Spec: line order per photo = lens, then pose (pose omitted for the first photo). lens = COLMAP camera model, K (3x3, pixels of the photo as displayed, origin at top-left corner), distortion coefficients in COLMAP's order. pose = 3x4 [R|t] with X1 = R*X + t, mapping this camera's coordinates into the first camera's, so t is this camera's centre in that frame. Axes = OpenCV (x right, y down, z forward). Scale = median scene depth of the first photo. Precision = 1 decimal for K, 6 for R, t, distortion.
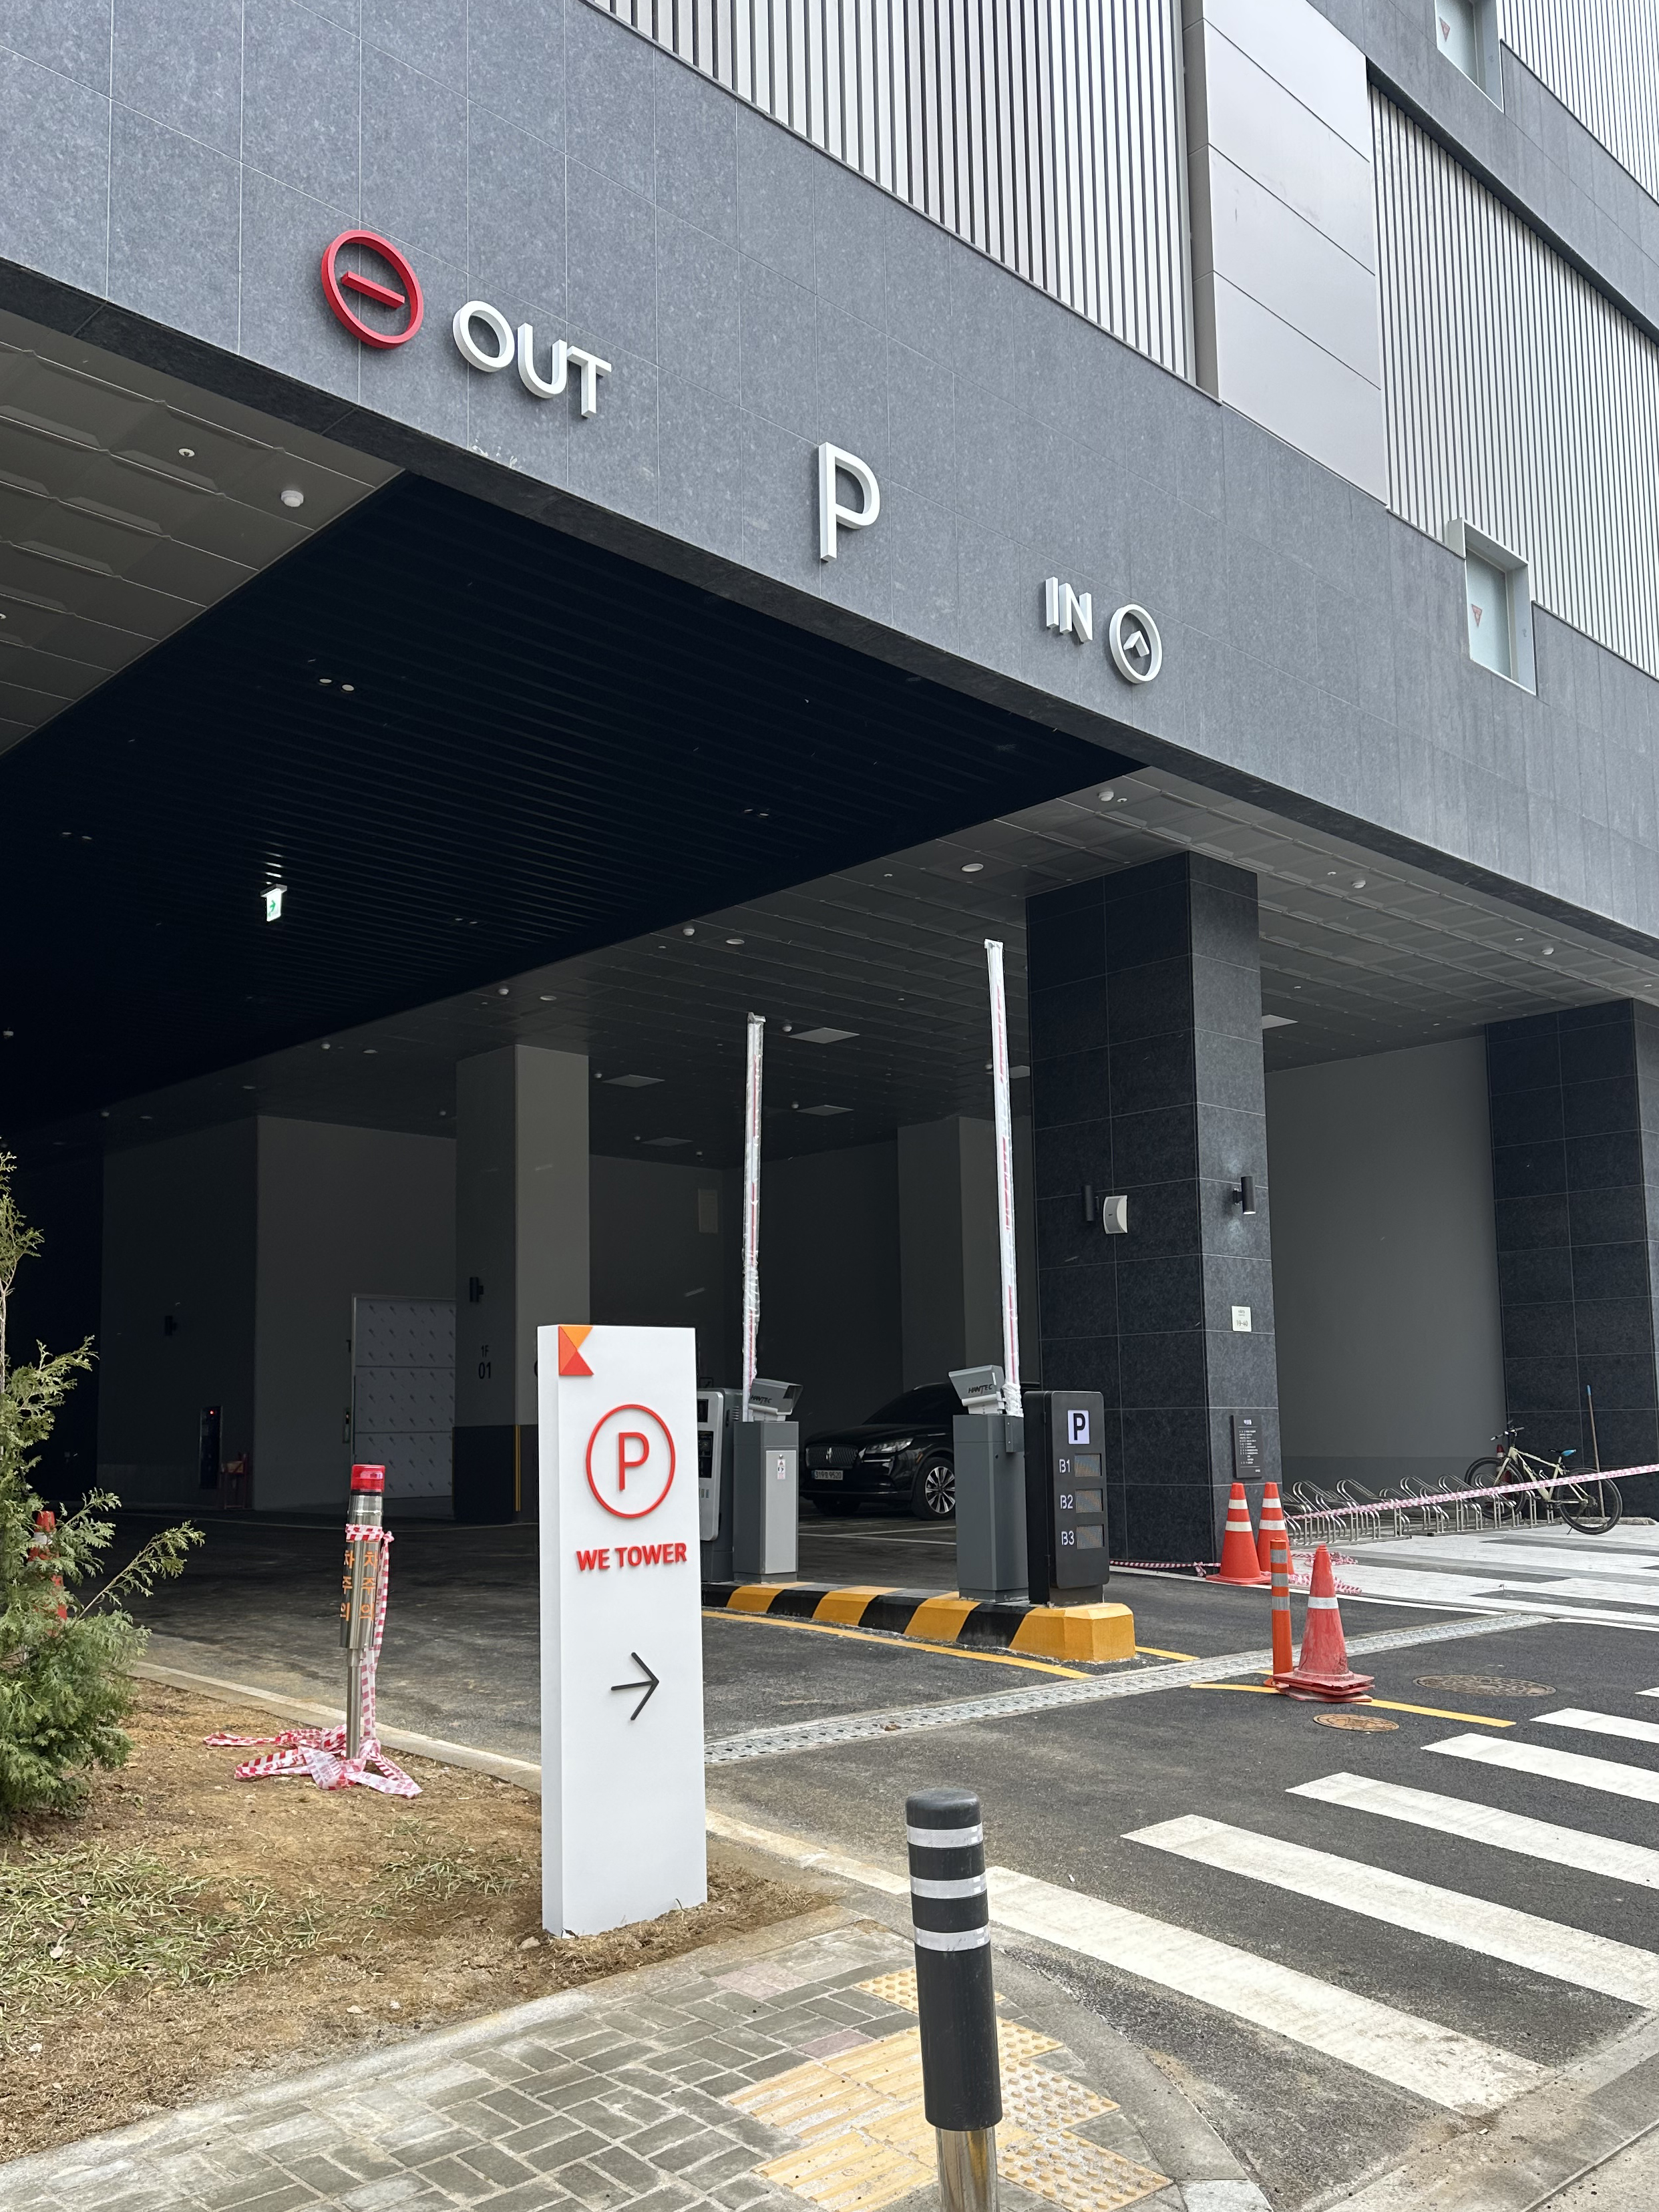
lens RADIAL K [[2088.5, 0, 829.5], [0, 2088.5, 1106.0], [0, 0, 1]] dist [0.095197, -0.001255]
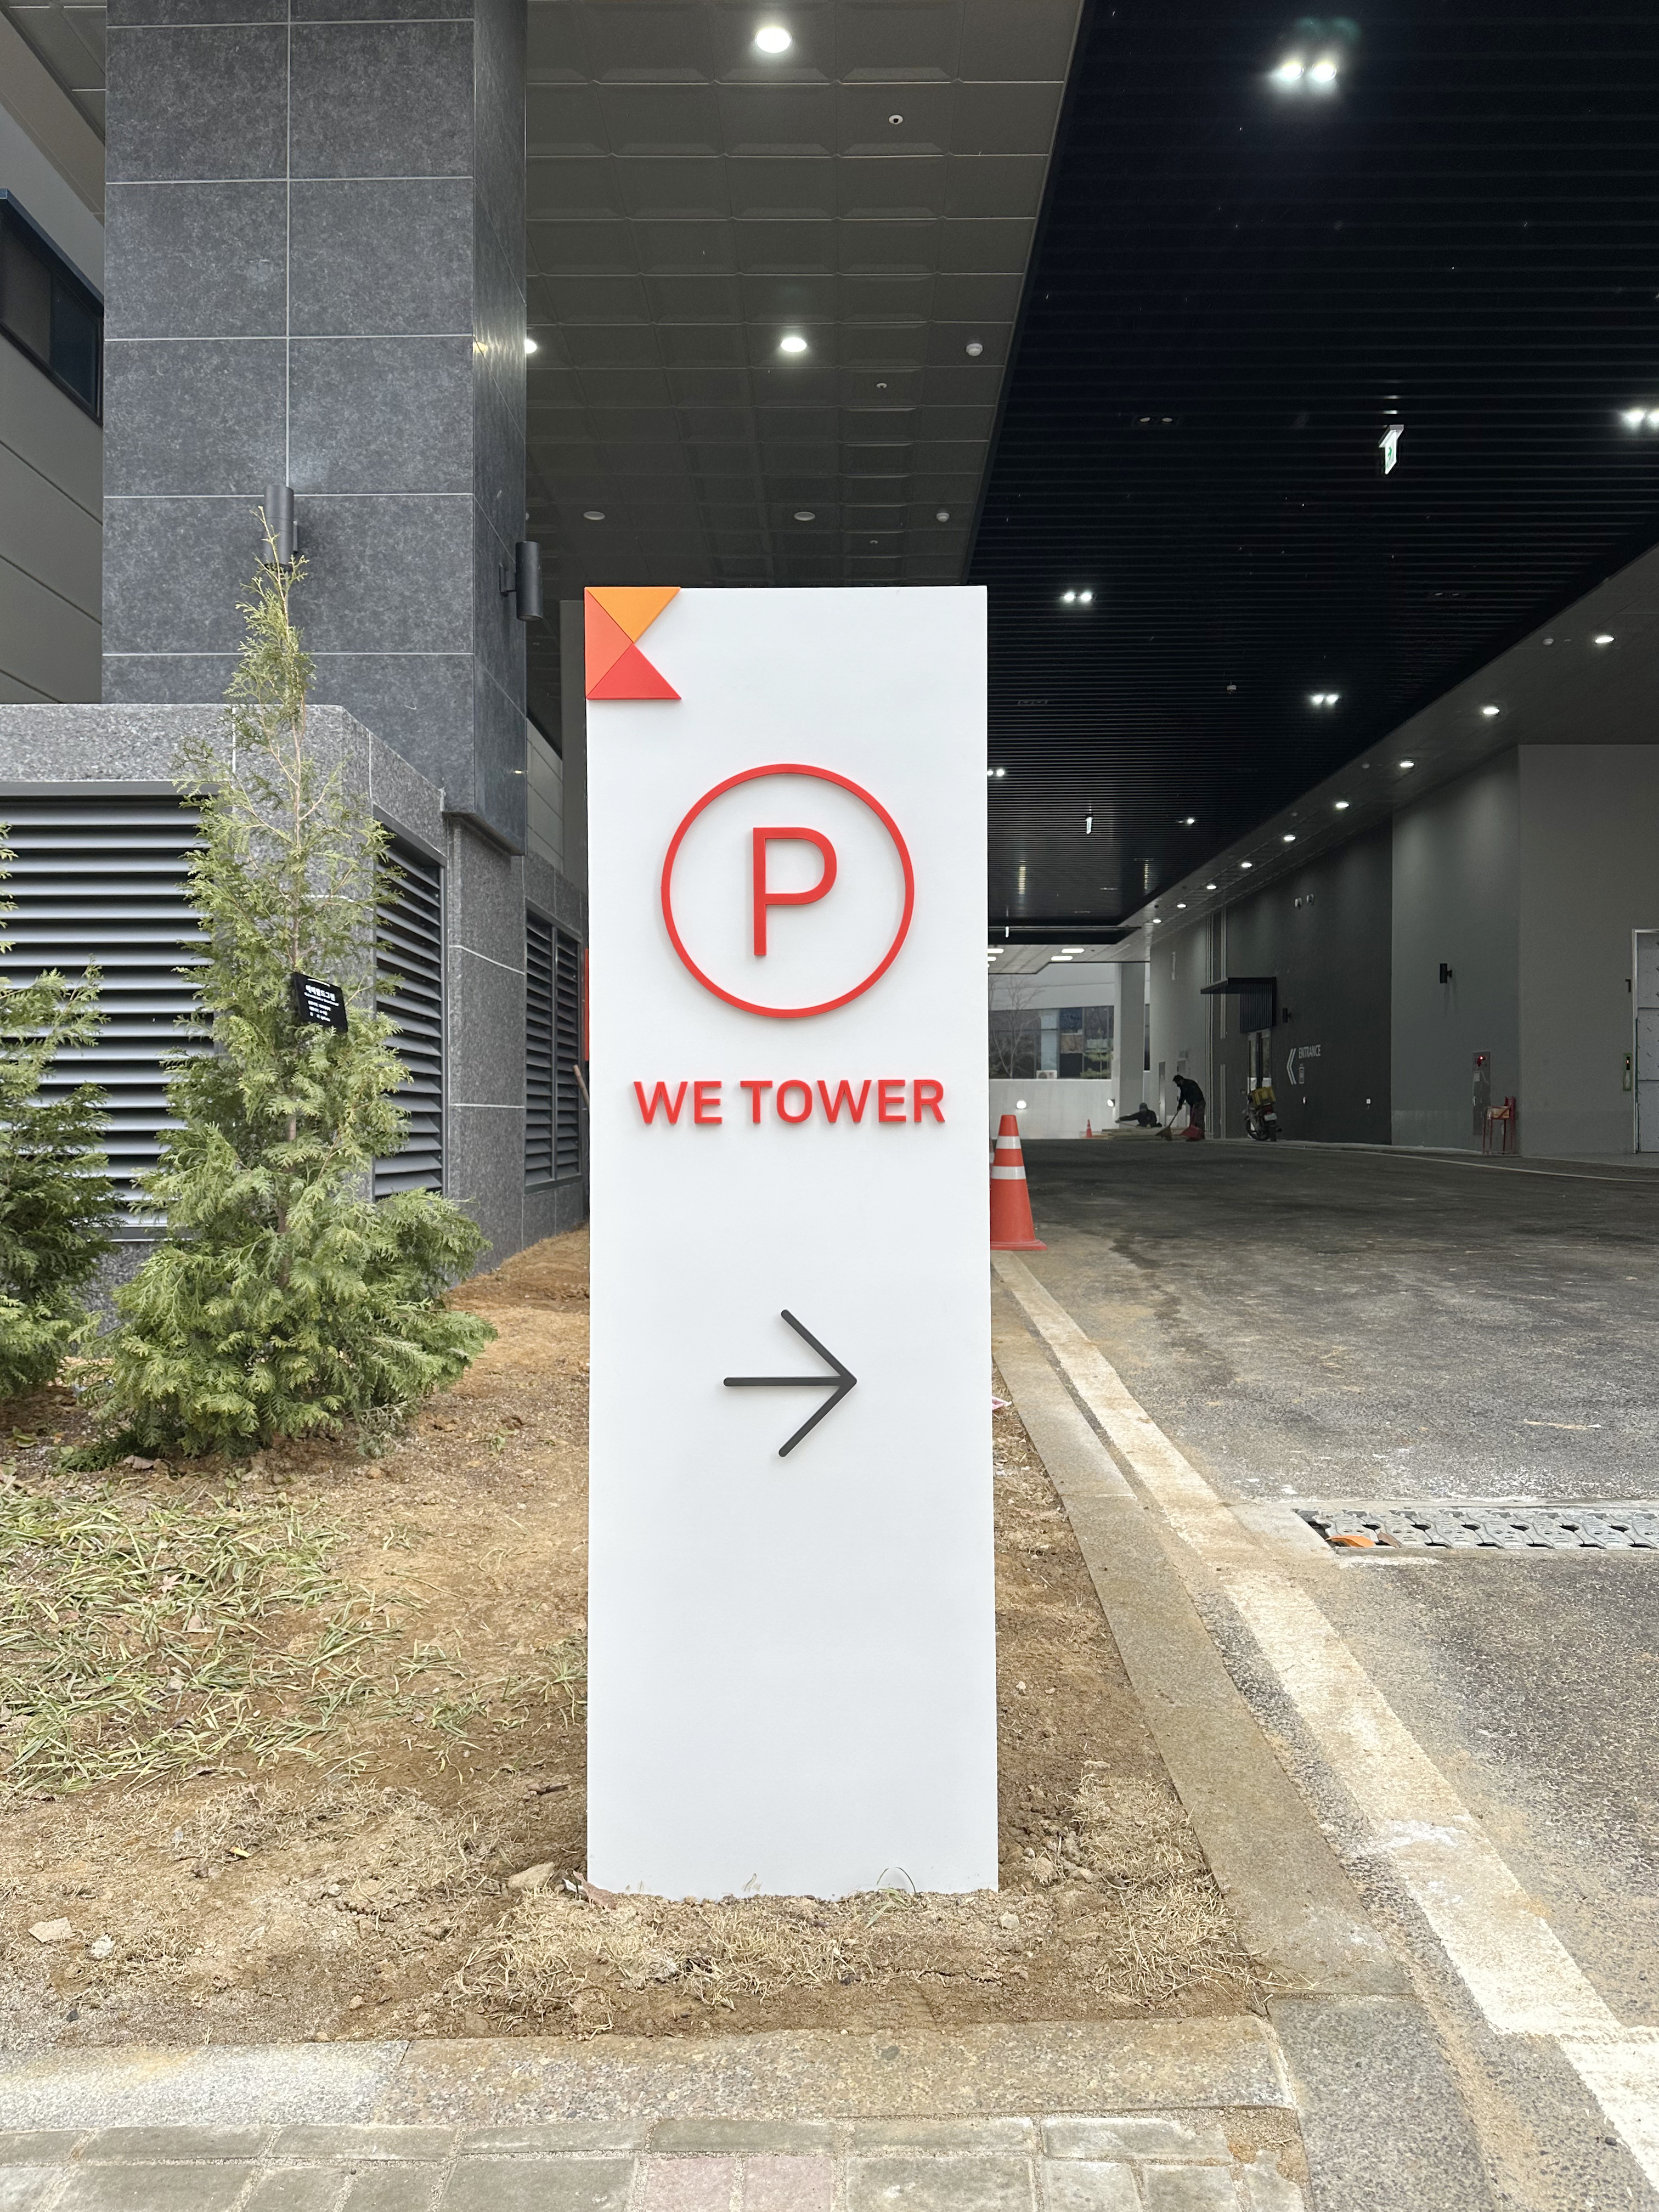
lens RADIAL K [[1649.9, 0, 829.5], [0, 1649.9, 1106.0], [0, 0, 1]] dist [0.049986, -0.001126]
pose [[0.695366, 0.006699, -0.718625, 0.163417], [0.096992, 0.989933, 0.103081, 0.180261], [0.712081, -0.141379, 0.687716, 0.766061]]
